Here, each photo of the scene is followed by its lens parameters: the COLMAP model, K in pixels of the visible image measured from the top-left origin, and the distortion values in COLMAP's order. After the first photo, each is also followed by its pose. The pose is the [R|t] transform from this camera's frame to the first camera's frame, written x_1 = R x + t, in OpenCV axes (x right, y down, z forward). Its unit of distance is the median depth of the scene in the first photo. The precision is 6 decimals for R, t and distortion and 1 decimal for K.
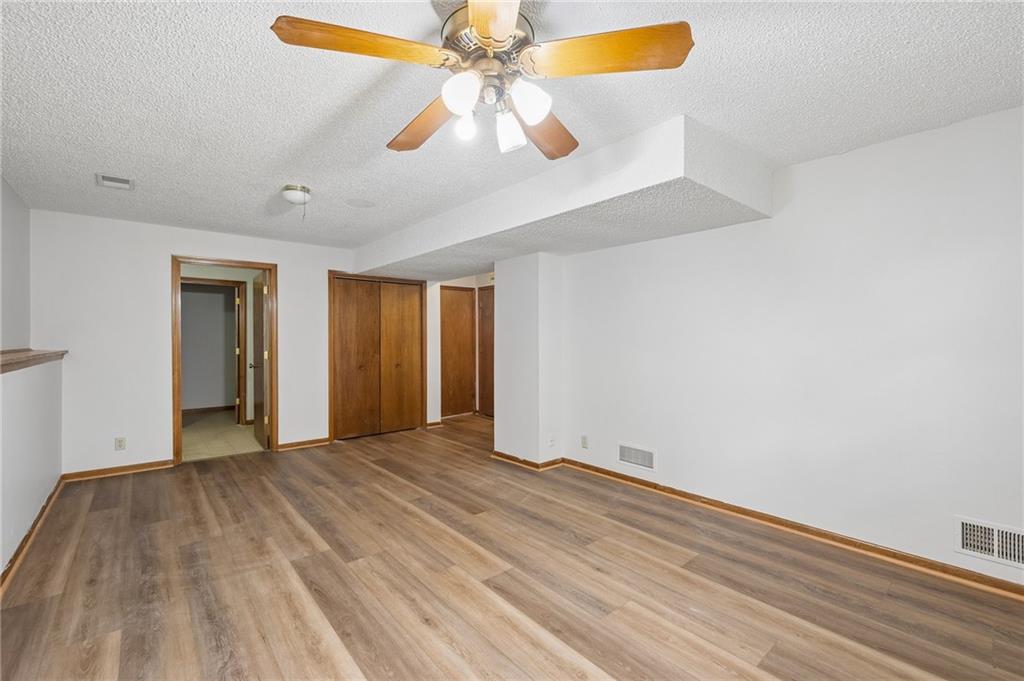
lens RADIAL K [[442.1, 0, 512.0], [0, 442.1, 340.5], [0, 0, 1]] dist [-0.000509, 0.000073]
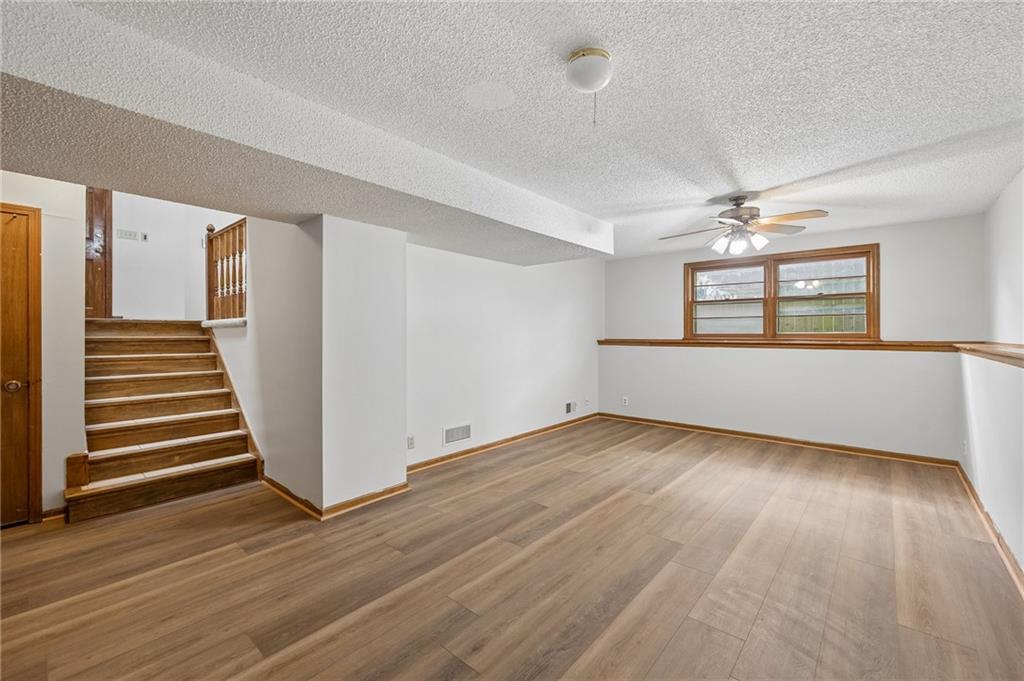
lens RADIAL K [[430.1, 0, 512.0], [0, 430.1, 340.5], [0, 0, 1]] dist [-0.000052, -0.000067]
pose [[-0.160765, -0.011525, 0.986925, -0.951496], [0.007190, 0.999892, 0.012848, -0.001839], [-0.986967, 0.009162, -0.160665, 1.128459]]
